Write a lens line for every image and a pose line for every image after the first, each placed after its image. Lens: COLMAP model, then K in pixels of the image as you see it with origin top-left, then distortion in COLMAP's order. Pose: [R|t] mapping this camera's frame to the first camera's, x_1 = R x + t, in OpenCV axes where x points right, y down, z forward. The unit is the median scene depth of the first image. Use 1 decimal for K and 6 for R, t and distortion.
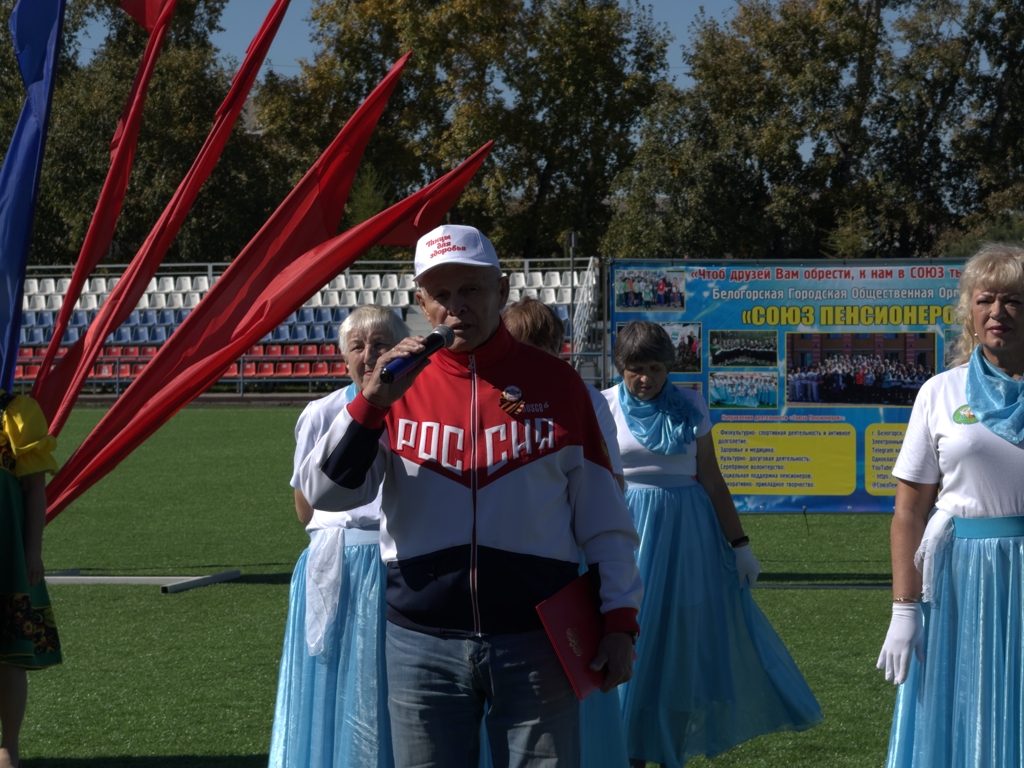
lens RADIAL K [[3575.7, 0, 510.5], [0, 3575.7, 388.0], [0, 0, 1]] dist [0.315635, 0.000000]
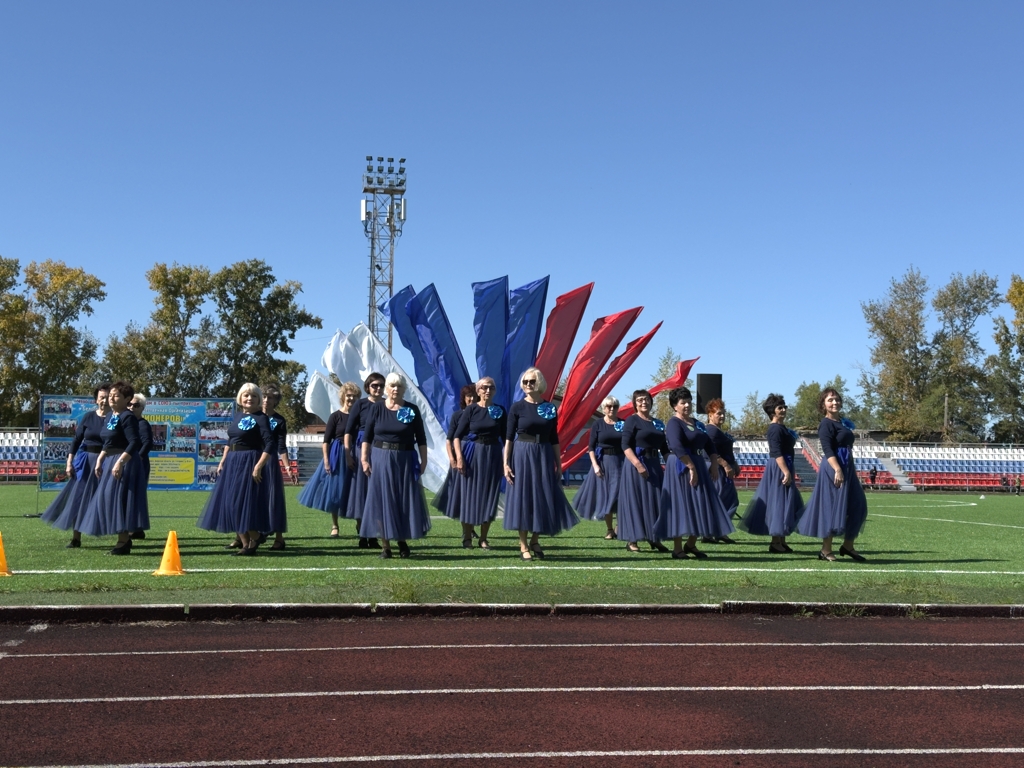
lens RADIAL K [[1414.3, 0, 523.6], [0, 1414.3, 381.0], [0, 0, 1]] dist [0.099608, 0.000000]
pose [[0.944457, 0.040857, 0.326085, 0.002824], [-0.014453, 0.996446, -0.082987, 0.005798], [-0.328317, 0.073665, 0.941691, -0.019638]]
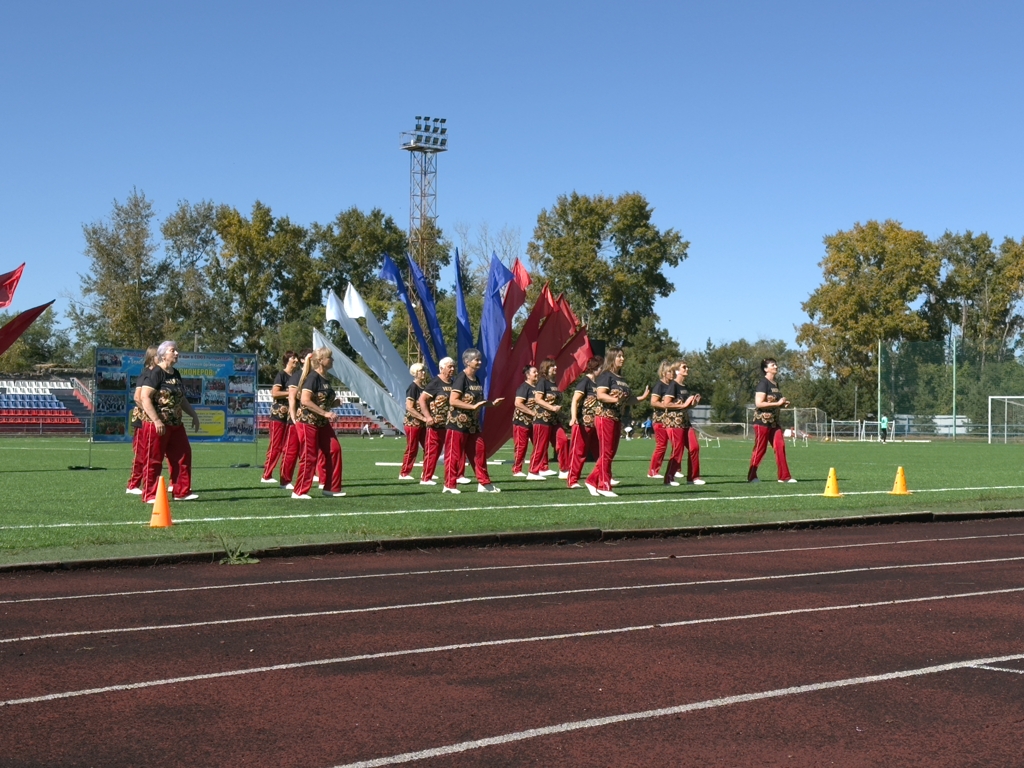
lens RADIAL K [[1657.1, 0, 503.9], [0, 1657.1, 385.5], [0, 0, 1]] dist [0.115030, 0.000000]
pose [[0.603649, 0.031400, 0.796631, -0.120946], [-0.000083, 0.999227, -0.039323, 0.006454], [-0.797250, 0.023672, 0.603185, 0.000962]]
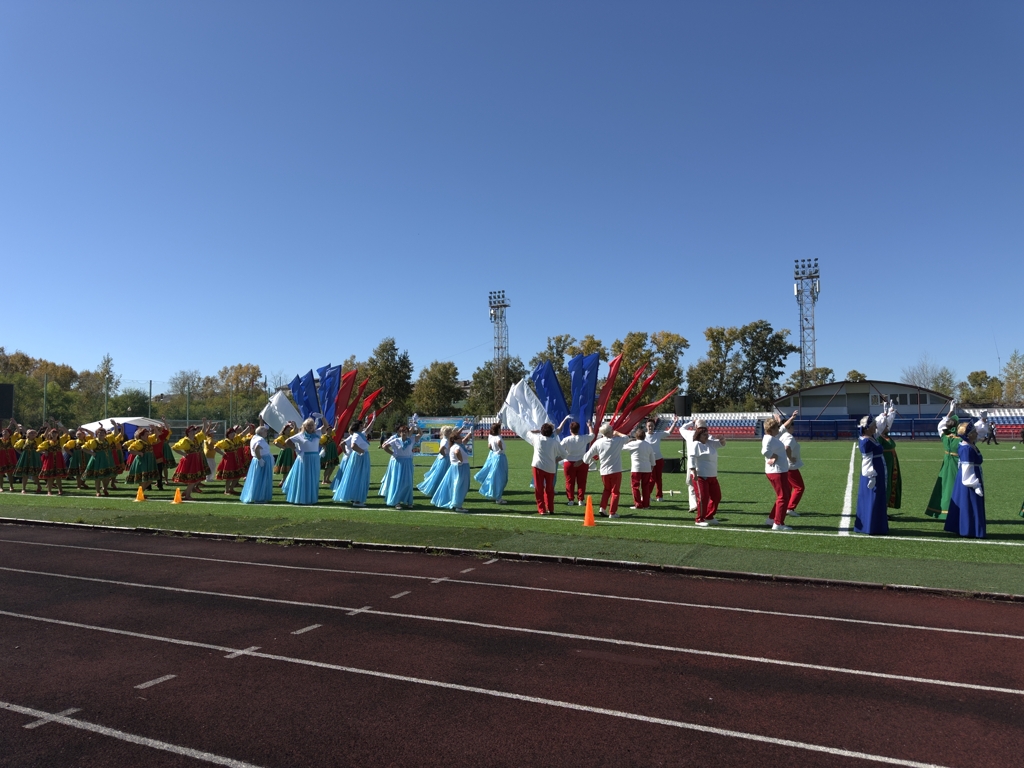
lens RADIAL K [[708.7, 0, 511.8], [0, 708.7, 387.9], [0, 0, 1]] dist [0.092529, -0.124887]
pose [[0.961464, -0.014957, -0.274524, 0.088877], [-0.004285, 0.997582, -0.069360, -0.000004], [0.274898, 0.067864, 0.959076, -0.032264]]
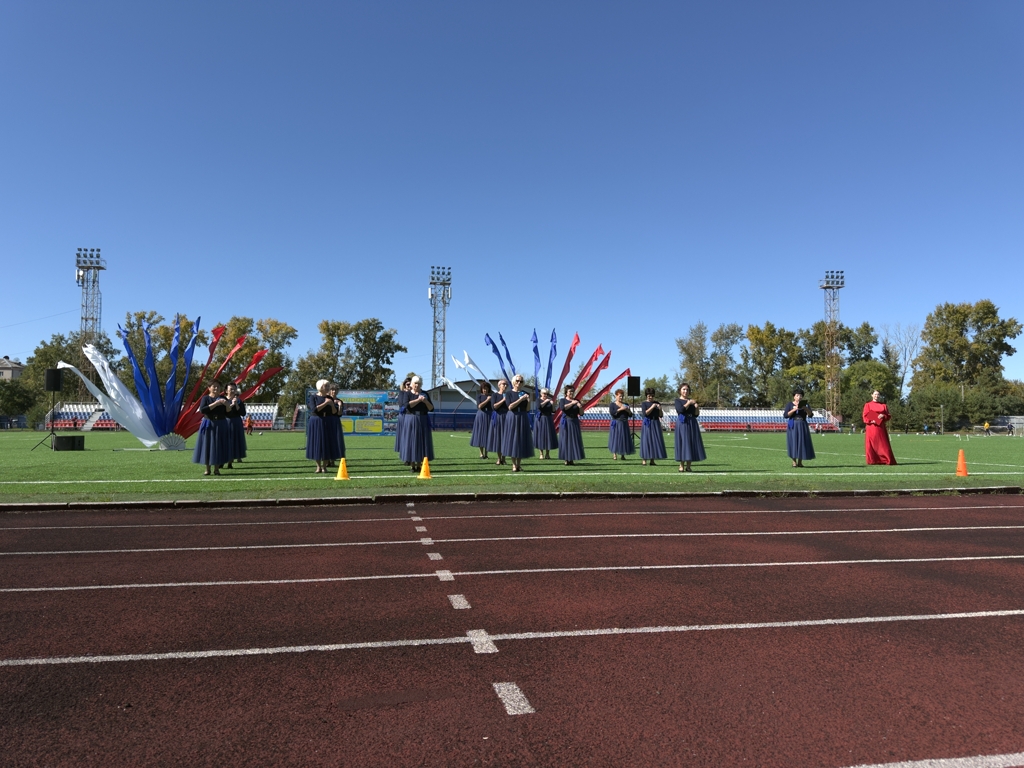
lens RADIAL K [[708.7, 0, 517.3], [0, 708.7, 380.4], [0, 0, 1]] dist [0.092529, -0.124887]
pose [[0.936881, 0.034123, 0.347978, -0.007921], [-0.006814, 0.996819, -0.079401, 0.005425], [-0.349581, 0.072019, 0.934134, -0.018766]]
